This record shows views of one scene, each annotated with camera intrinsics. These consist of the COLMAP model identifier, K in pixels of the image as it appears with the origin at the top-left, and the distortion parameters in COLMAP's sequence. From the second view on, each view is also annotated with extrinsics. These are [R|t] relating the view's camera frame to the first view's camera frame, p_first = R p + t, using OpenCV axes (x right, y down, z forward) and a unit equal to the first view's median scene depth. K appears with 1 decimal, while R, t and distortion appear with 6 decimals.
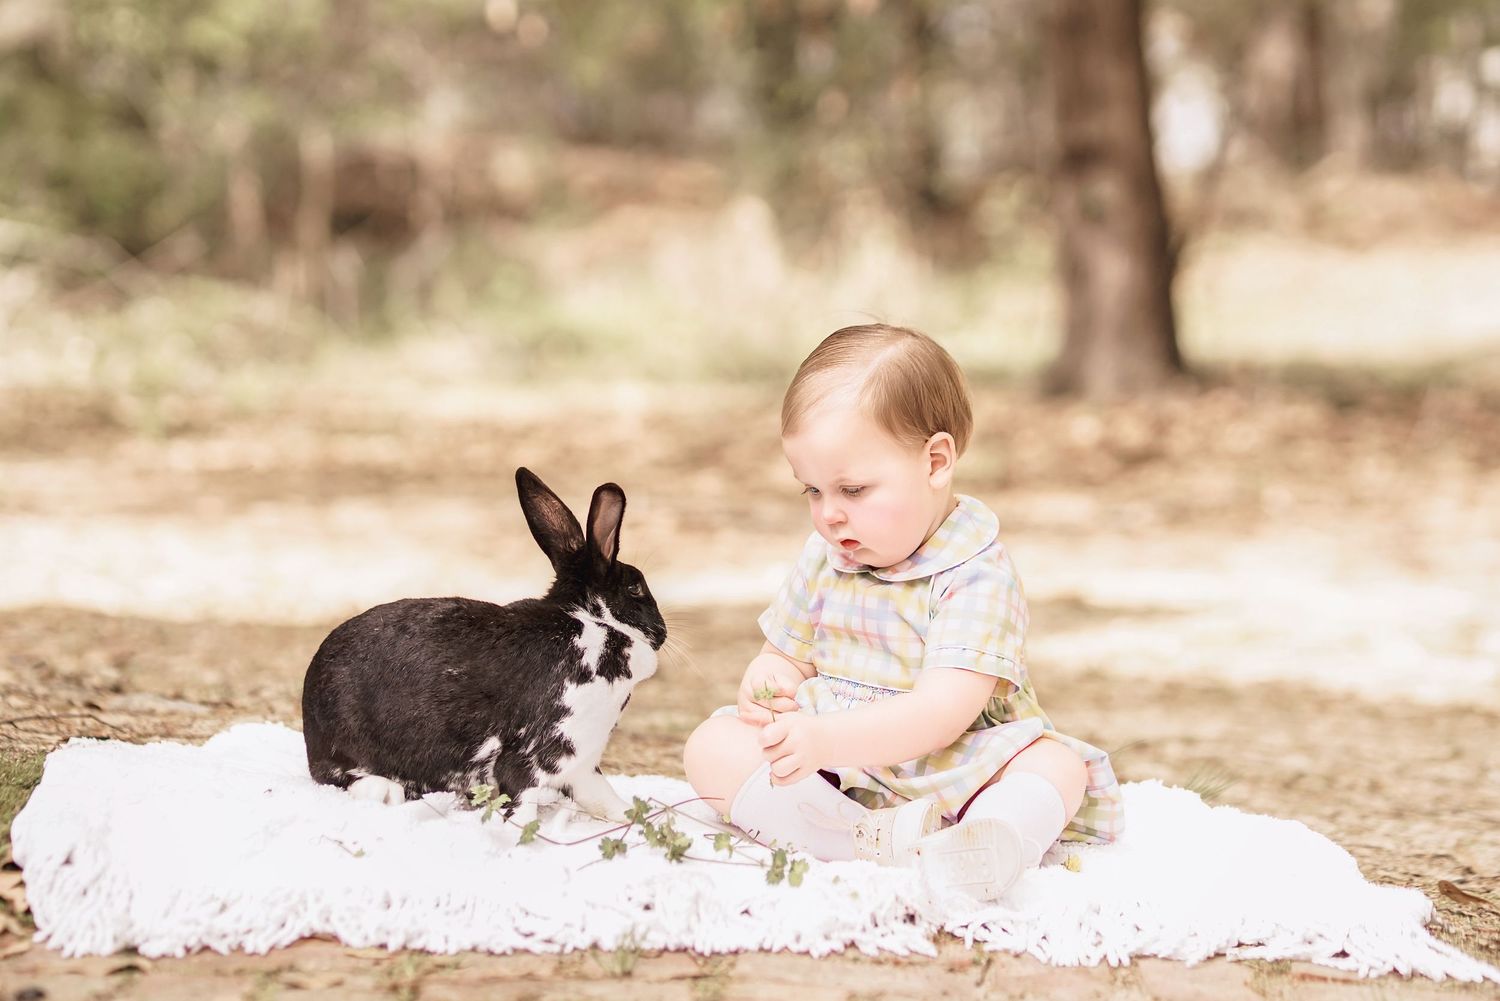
lens RADIAL K [[3737.9, 0, 695.0], [0, 3737.9, 497.5], [0, 0, 1]] dist [0.108746, 1.564304]
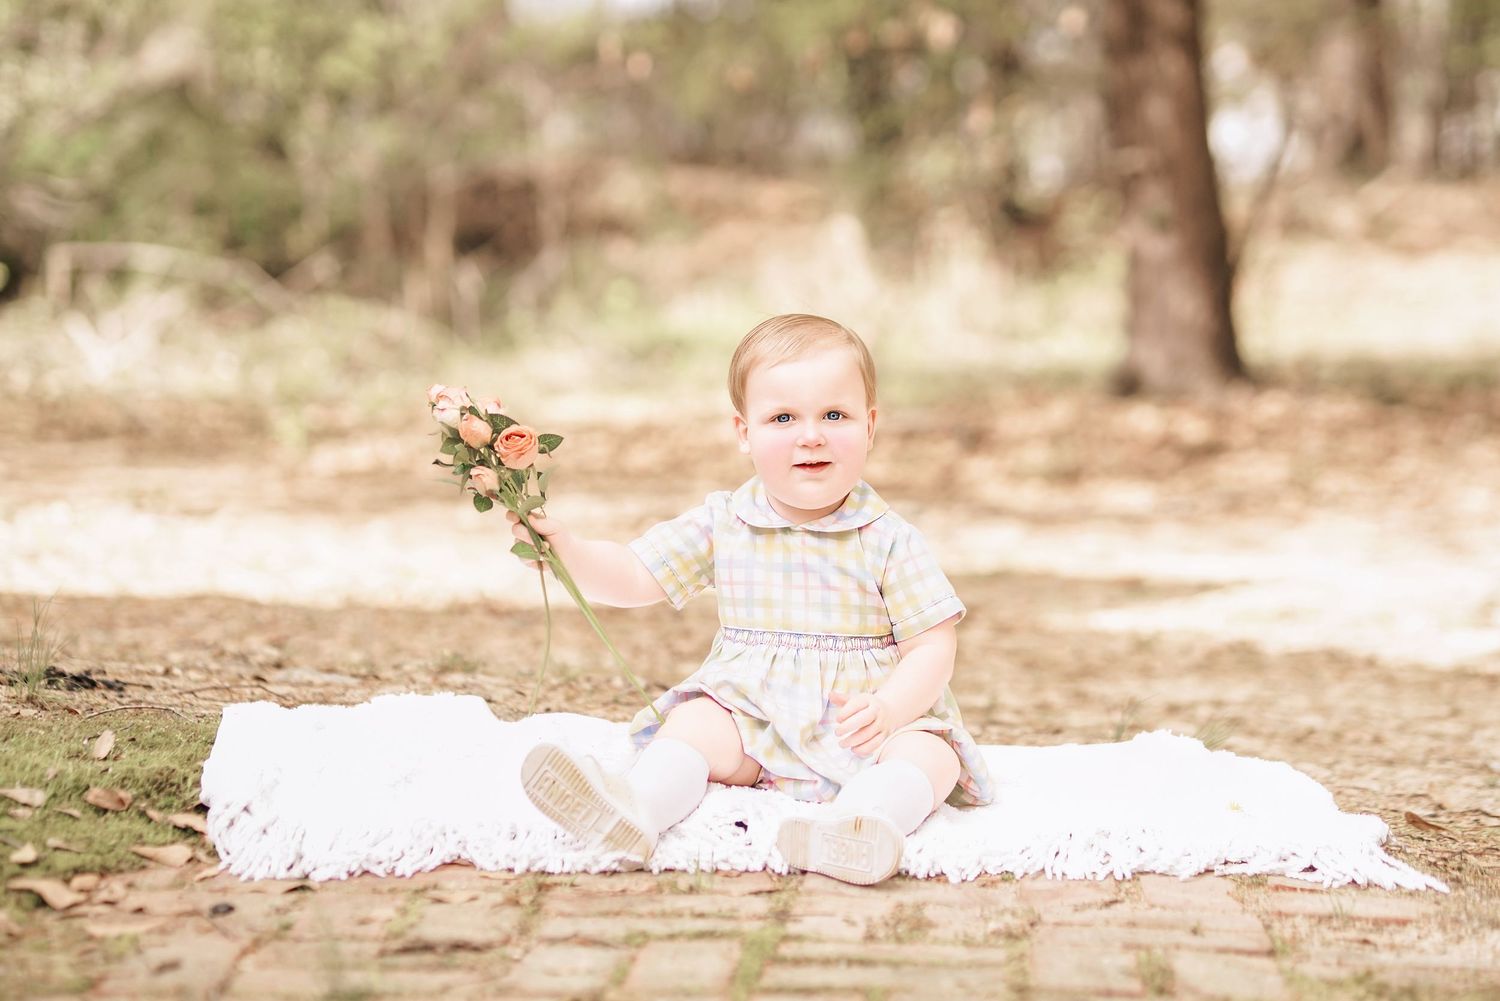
lens RADIAL K [[3575.8, 0, 751.1], [0, 3575.8, 501.9], [0, 0, 1]] dist [0.104396, 1.223830]
pose [[0.999834, -0.010639, -0.014760, 0.008724], [0.010671, 0.999941, 0.002107, 0.000021], [0.014737, -0.002264, 0.999889, -0.106641]]
